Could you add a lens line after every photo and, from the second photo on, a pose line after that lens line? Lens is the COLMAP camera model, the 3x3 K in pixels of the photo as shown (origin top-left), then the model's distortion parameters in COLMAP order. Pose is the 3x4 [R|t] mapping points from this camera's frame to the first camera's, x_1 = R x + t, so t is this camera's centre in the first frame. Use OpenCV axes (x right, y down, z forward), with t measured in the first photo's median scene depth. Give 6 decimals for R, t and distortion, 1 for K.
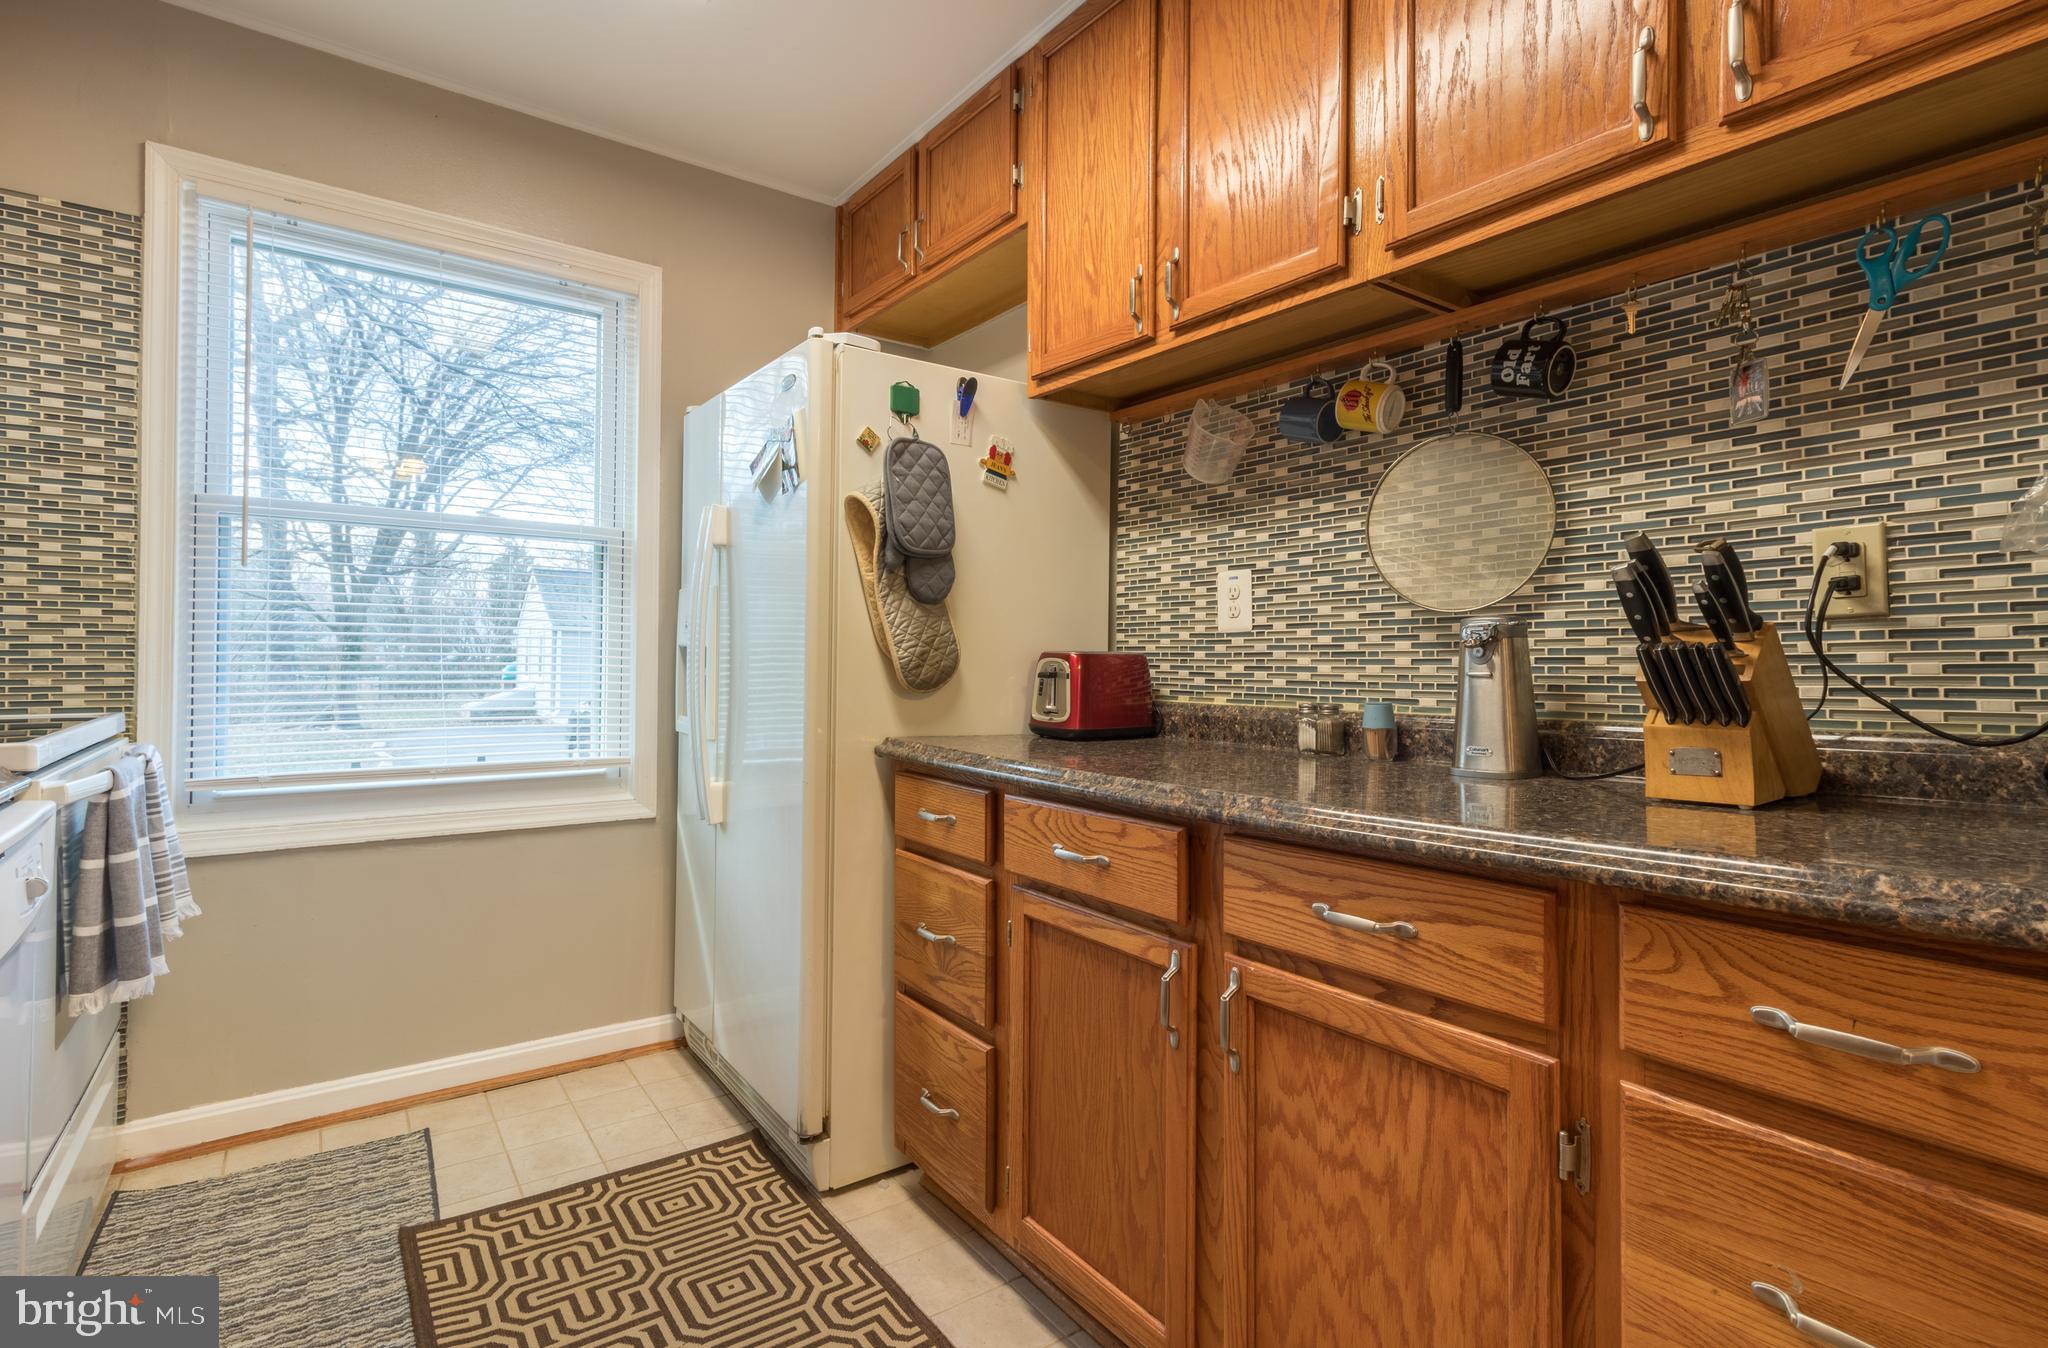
lens RADIAL K [[956.2, 0, 1017.6], [0, 956.2, 650.5], [0, 0, 1]] dist [0.007157, 0.000694]
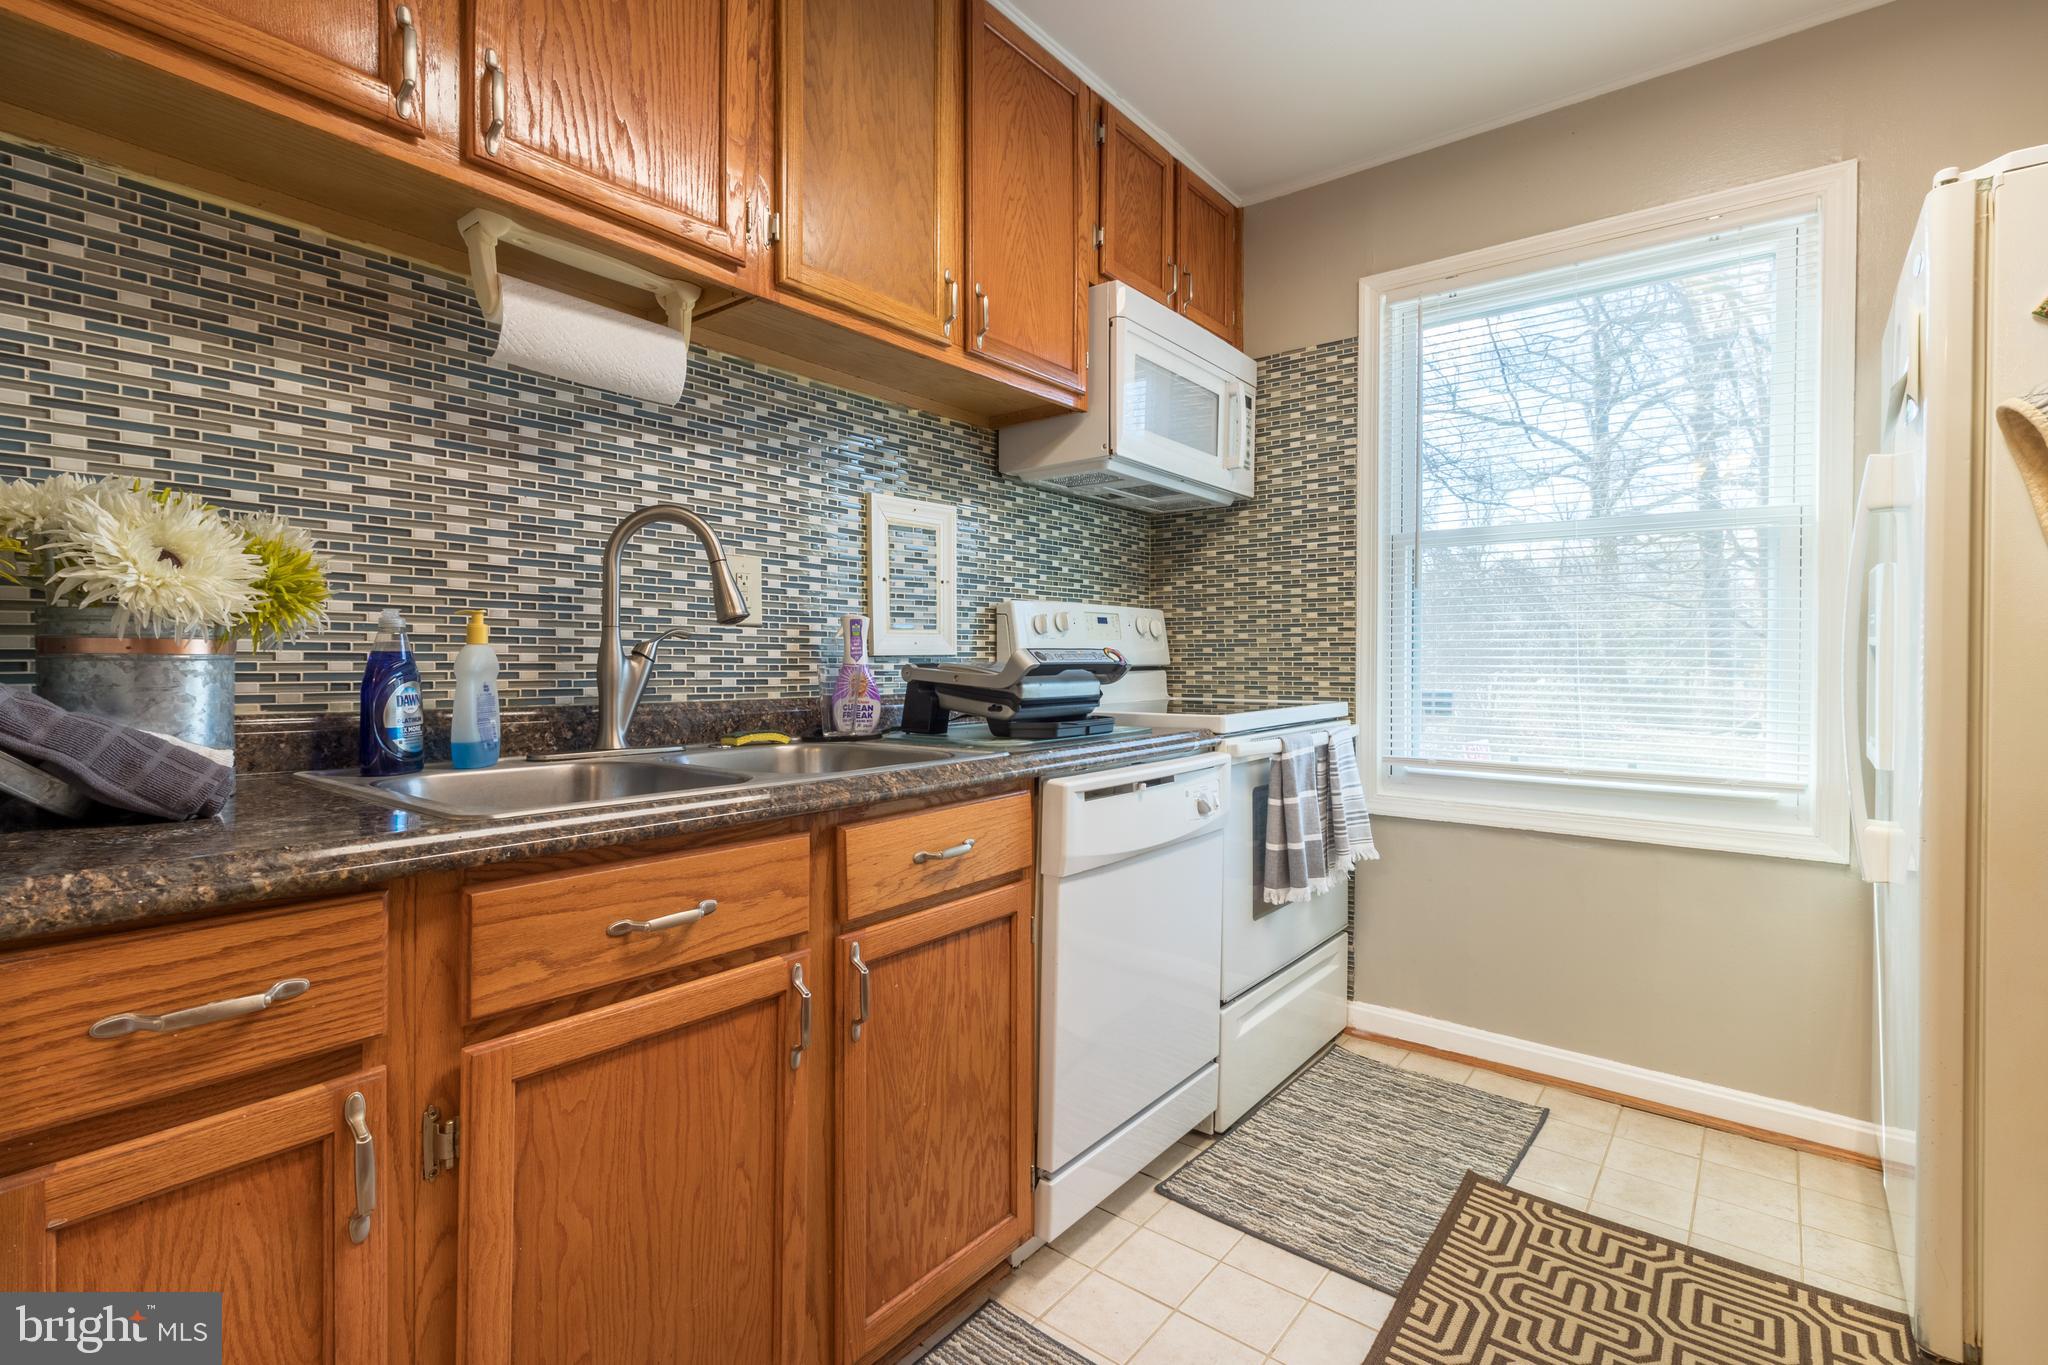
lens RADIAL K [[956.2, 0, 1026.2], [0, 956.2, 666.1], [0, 0, 1]] dist [0.007157, 0.000694]
pose [[0.279045, 0.000900, -0.960278, 0.272780], [0.007219, 0.999969, 0.003035, 0.006115], [0.960251, -0.007779, 0.279030, 0.188248]]
